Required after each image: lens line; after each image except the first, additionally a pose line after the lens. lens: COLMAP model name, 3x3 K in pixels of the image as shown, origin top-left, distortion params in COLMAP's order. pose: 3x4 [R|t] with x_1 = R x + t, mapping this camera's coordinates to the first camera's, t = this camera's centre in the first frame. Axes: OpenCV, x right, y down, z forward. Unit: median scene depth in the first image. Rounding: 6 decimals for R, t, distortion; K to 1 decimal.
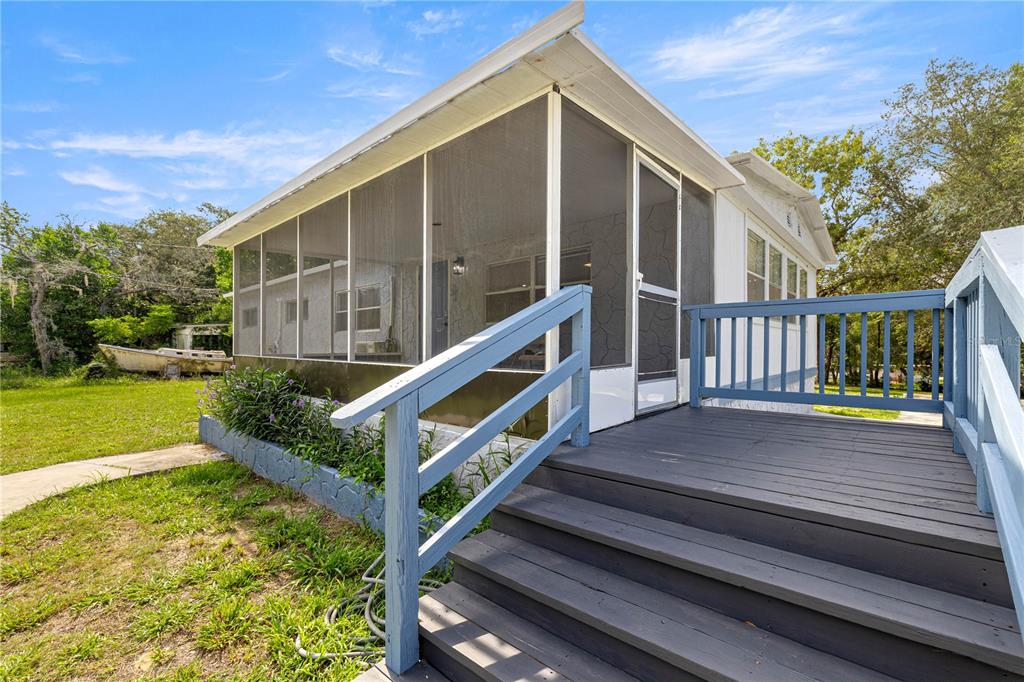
lens RADIAL K [[435.7, 0, 512.0], [0, 435.7, 341.0], [0, 0, 1]] dist [-0.000708, -0.000248]
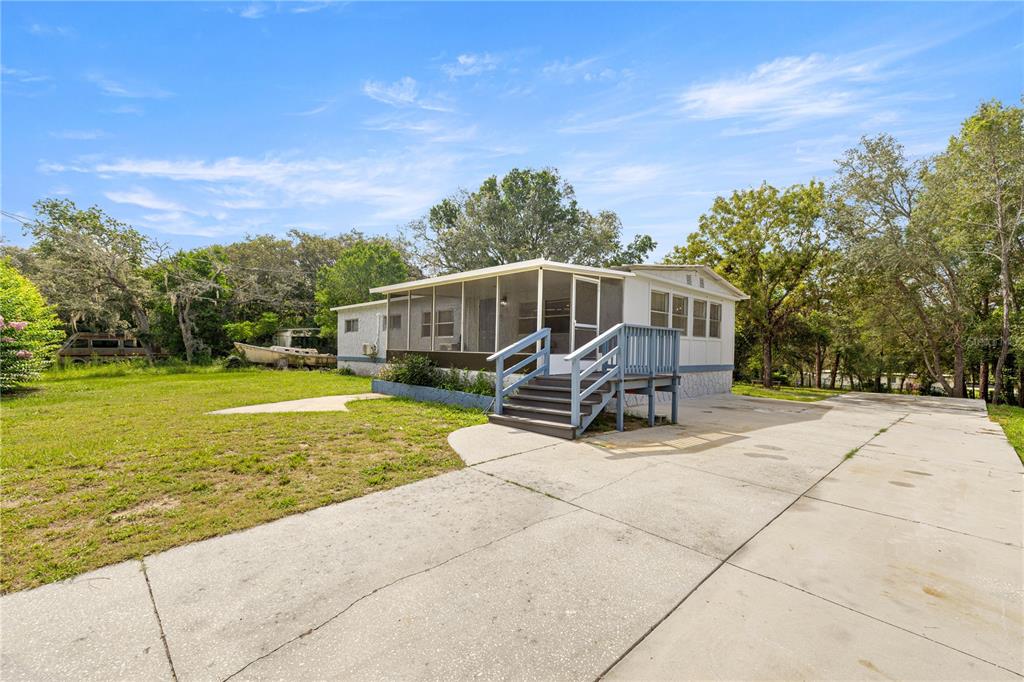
lens RADIAL K [[435.7, 0, 512.0], [0, 435.7, 341.0], [0, 0, 1]] dist [-0.000708, -0.000248]
pose [[0.997339, 0.016298, -0.071061, 0.015698], [-0.017035, 0.999807, -0.009778, 0.001582], [0.070887, 0.010963, 0.997424, -0.298111]]
